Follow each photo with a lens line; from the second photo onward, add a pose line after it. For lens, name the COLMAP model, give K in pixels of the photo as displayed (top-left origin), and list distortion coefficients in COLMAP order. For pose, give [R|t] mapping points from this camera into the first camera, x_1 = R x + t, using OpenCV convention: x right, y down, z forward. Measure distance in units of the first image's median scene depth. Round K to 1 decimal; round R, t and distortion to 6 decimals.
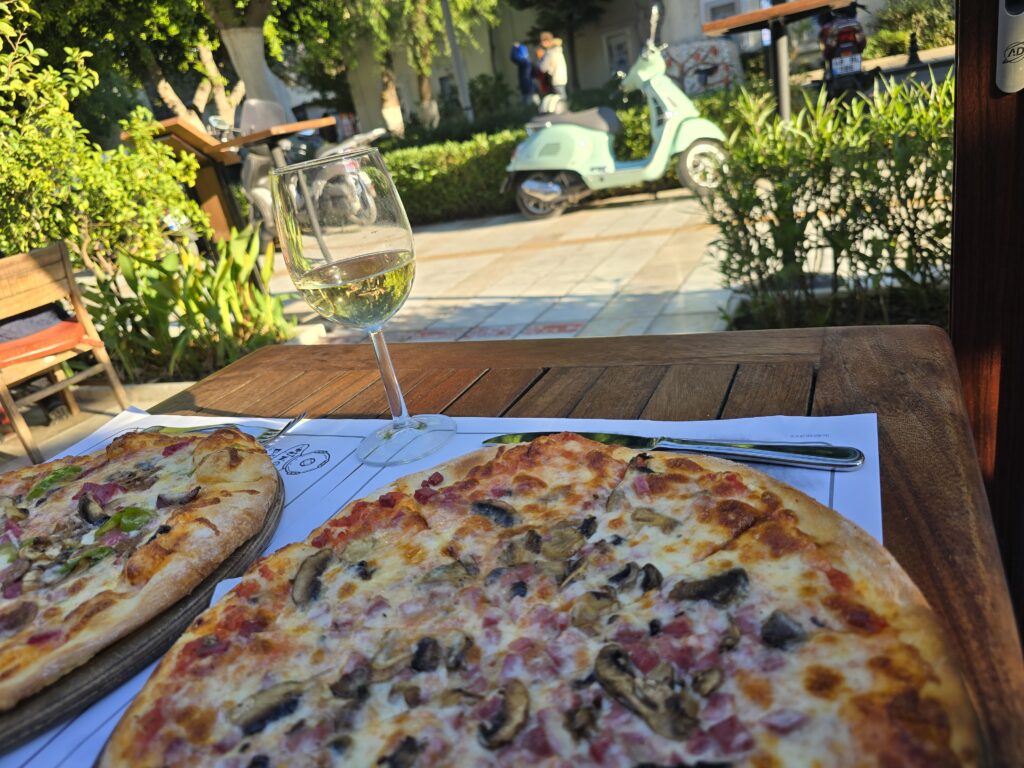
lens RADIAL K [[718.0, 0, 512.0], [0, 718.0, 384.0], [0, 0, 1]] dist [0.000202, -0.009297]
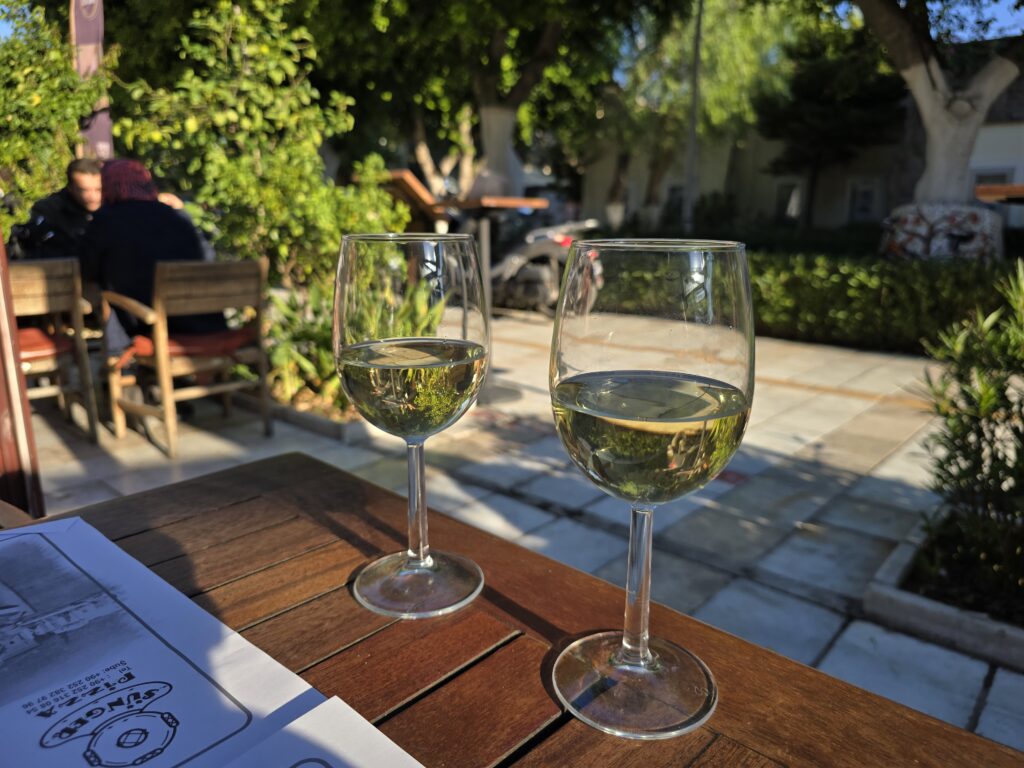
lens RADIAL K [[718.0, 0, 512.0], [0, 718.0, 384.0], [0, 0, 1]] dist [0.000202, -0.009297]
pose [[0.936549, 0.259045, -0.236161, 0.052100], [-0.286757, 0.953659, -0.091131, -0.201878], [0.201611, 0.153069, 0.967431, 0.534716]]
